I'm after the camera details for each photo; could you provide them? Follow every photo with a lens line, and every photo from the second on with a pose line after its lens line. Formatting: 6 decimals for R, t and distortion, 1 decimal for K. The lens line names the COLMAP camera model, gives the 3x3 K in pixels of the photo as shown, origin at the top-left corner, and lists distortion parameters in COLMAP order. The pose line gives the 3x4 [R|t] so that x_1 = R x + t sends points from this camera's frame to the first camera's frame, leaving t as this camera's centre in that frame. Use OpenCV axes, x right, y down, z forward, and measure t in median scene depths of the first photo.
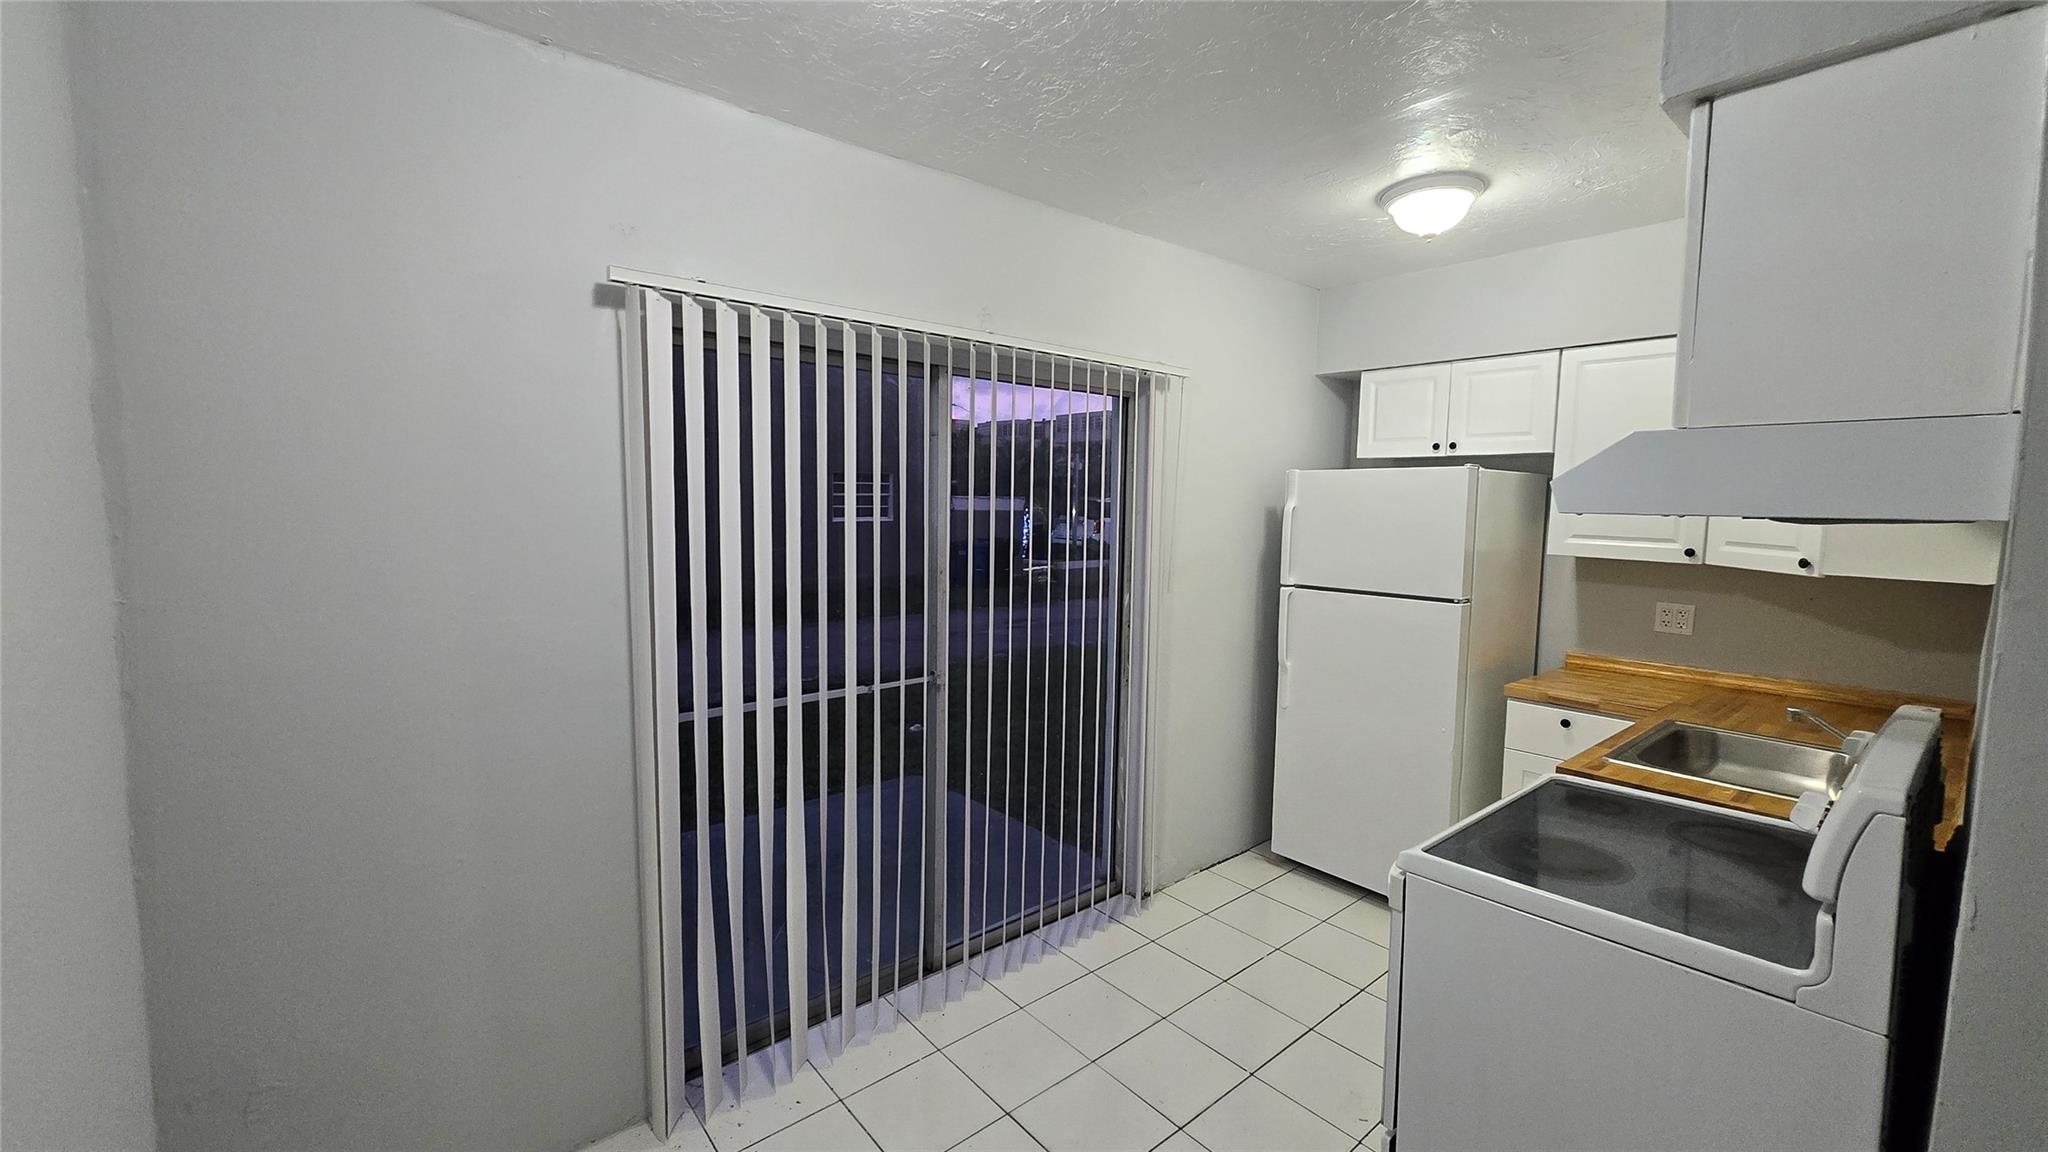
lens RADIAL K [[806.1, 0, 1017.8], [0, 806.1, 563.3], [0, 0, 1]] dist [-0.000499, 0.000676]
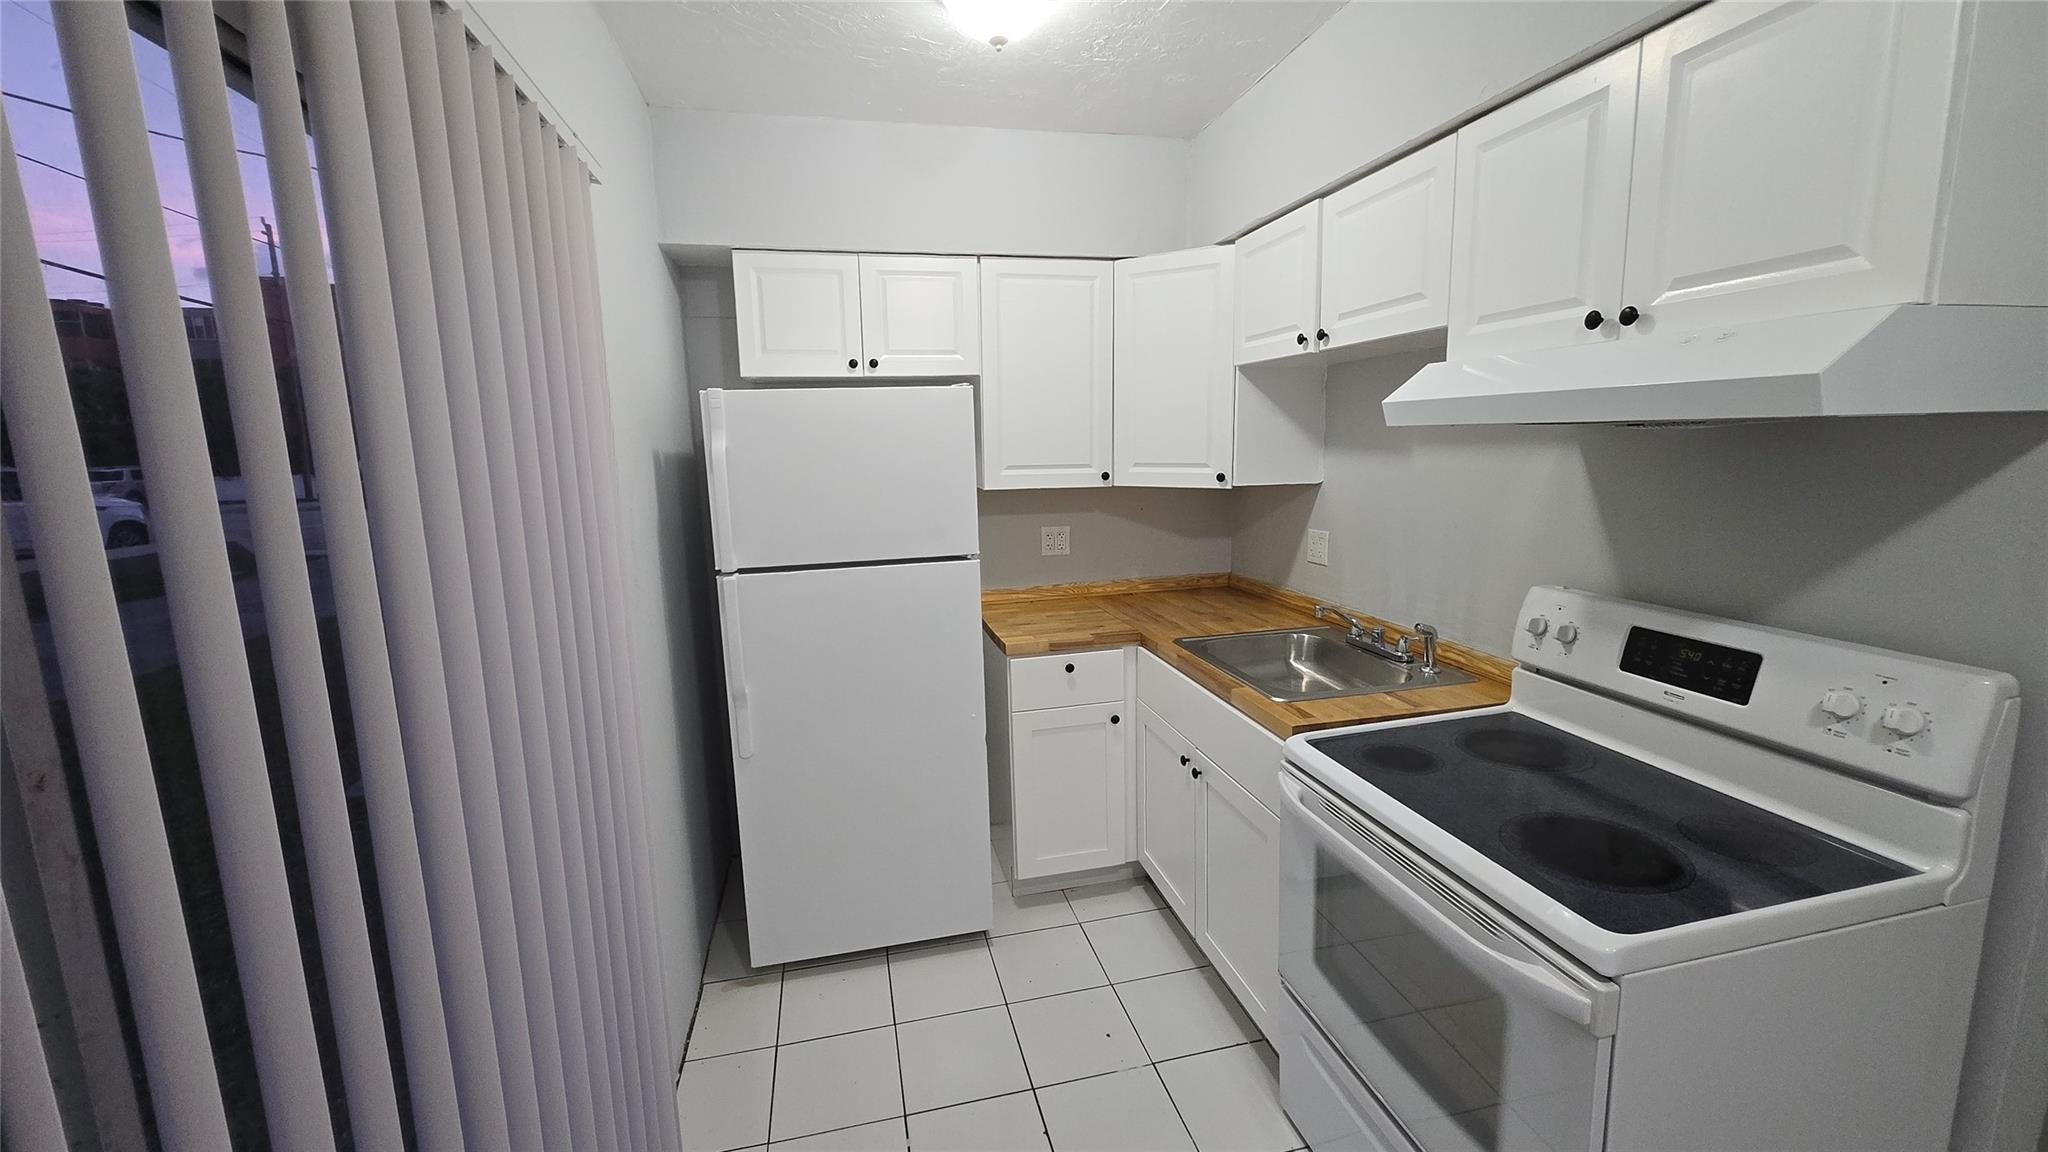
lens RADIAL K [[806.1, 0, 1015.4], [0, 806.1, 570.0], [0, 0, 1]] dist [-0.000499, 0.000676]
pose [[0.456835, -0.169961, 0.873163, -0.134600], [0.102824, 0.985087, 0.137950, -0.044830], [-0.883588, 0.026762, 0.467499, 0.560253]]
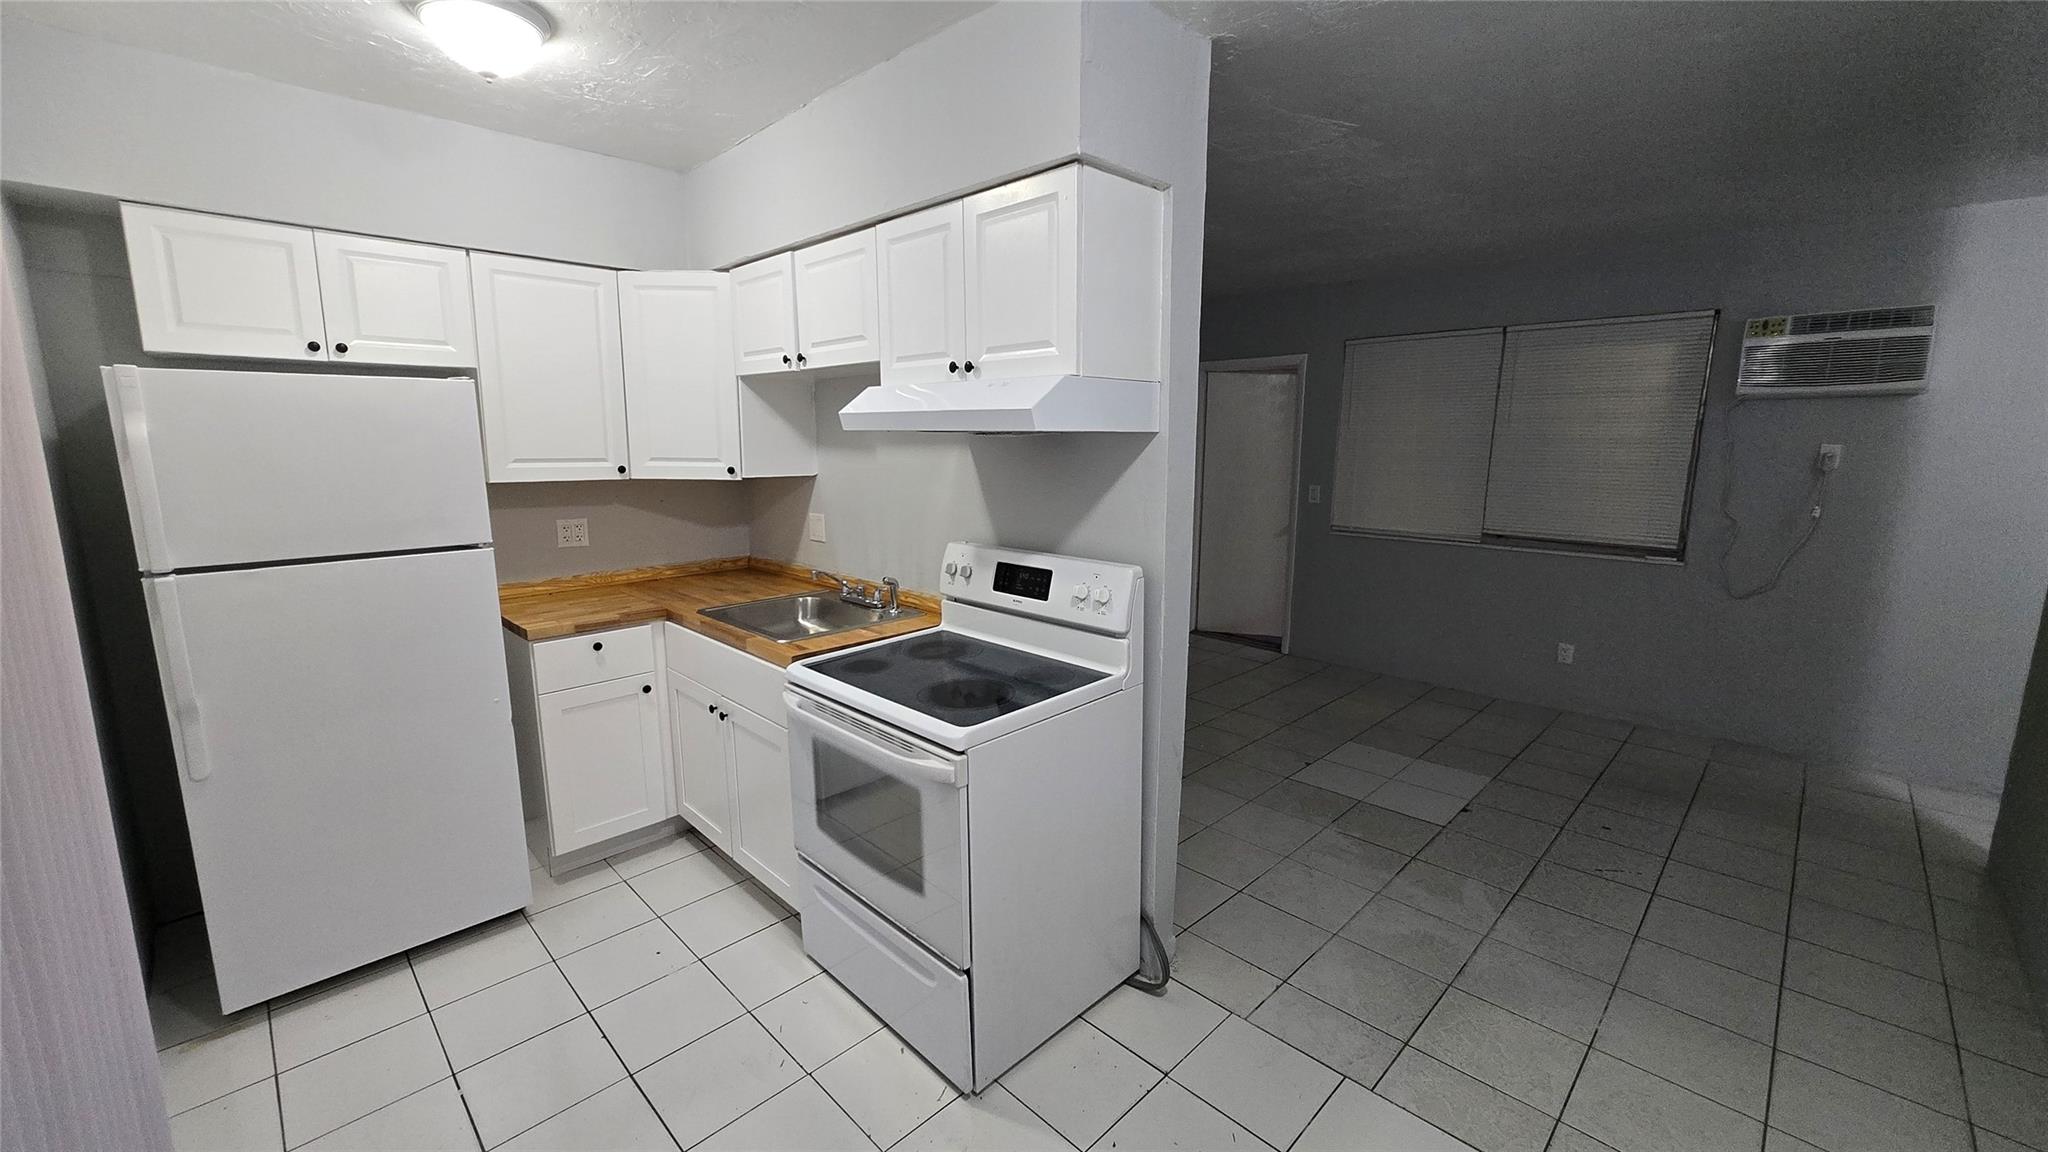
lens RADIAL K [[806.1, 0, 1015.0], [0, 806.1, 569.3], [0, 0, 1]] dist [-0.000499, 0.000676]
pose [[-0.083678, -0.179828, 0.980133, -0.306053], [0.076155, 0.979552, 0.186223, -0.040442], [-0.993579, 0.090225, -0.068272, 0.493015]]
